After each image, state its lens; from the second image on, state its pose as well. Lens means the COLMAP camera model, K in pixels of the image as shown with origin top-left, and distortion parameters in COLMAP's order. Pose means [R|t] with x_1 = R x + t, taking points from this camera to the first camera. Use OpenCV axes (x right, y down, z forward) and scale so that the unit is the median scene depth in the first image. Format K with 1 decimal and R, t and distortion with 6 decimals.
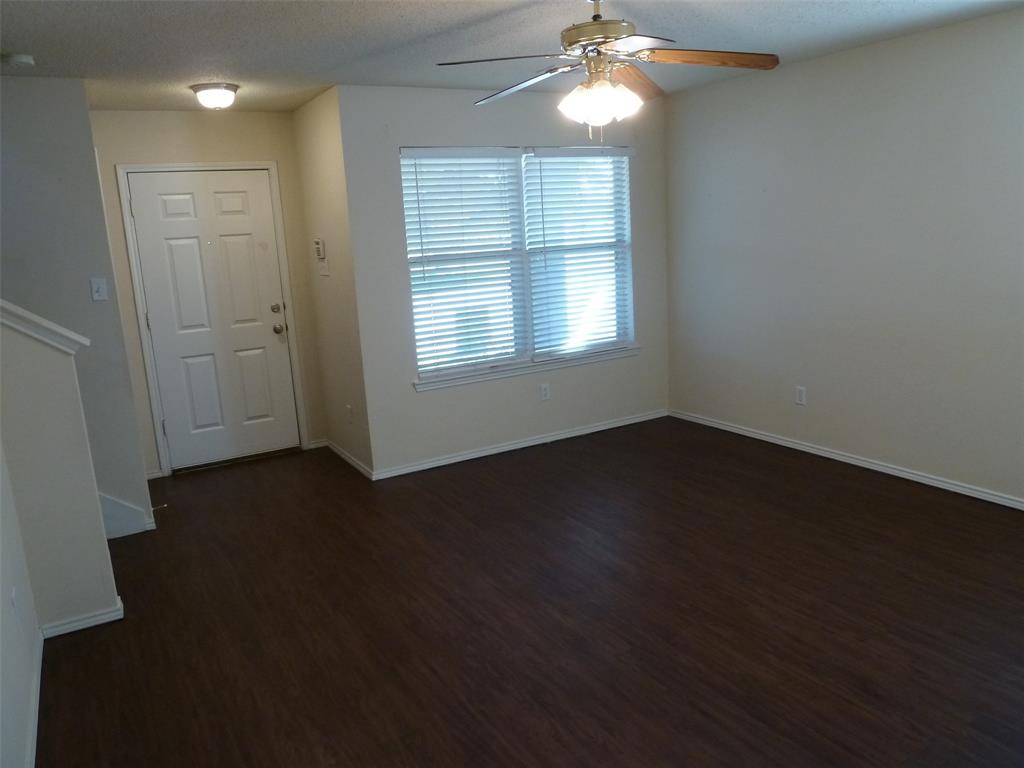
lens RADIAL K [[759.3, 0, 512.0], [0, 759.3, 384.0], [0, 0, 1]] dist [-0.021444, -0.007373]
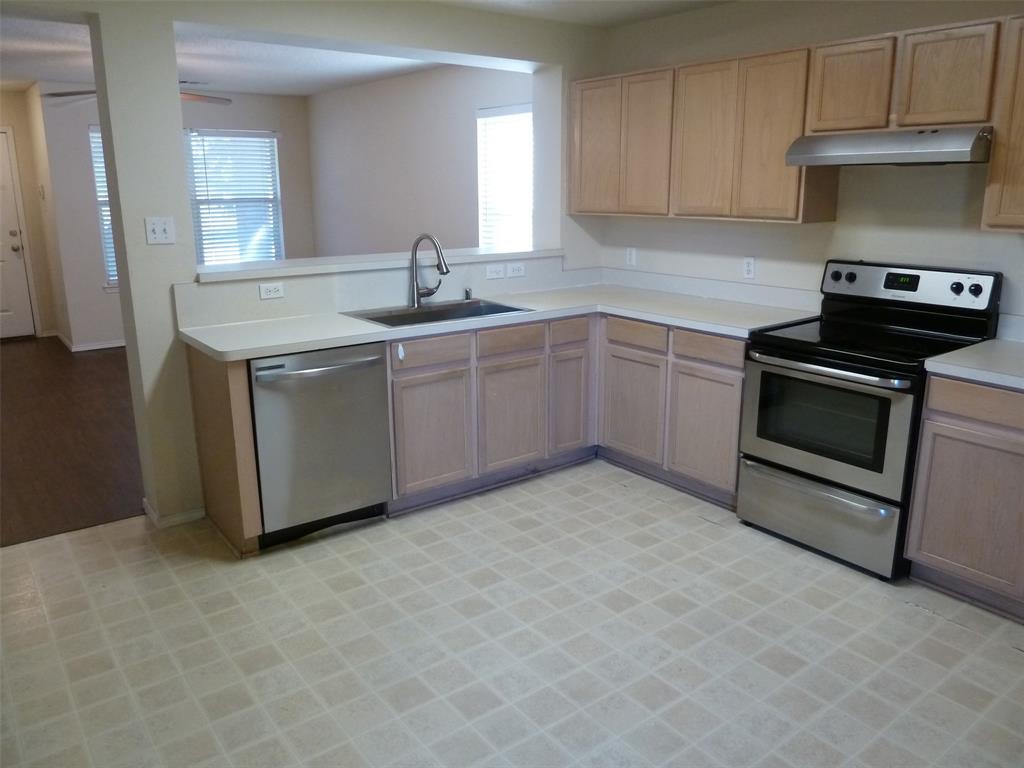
lens RADIAL K [[759.3, 0, 512.0], [0, 759.3, 384.0], [0, 0, 1]] dist [-0.021444, -0.007373]
pose [[0.987987, 0.023062, 0.152806, 0.387126], [-0.030611, 0.998414, 0.047239, 0.083599], [-0.151474, -0.051349, 0.987127, -0.510195]]
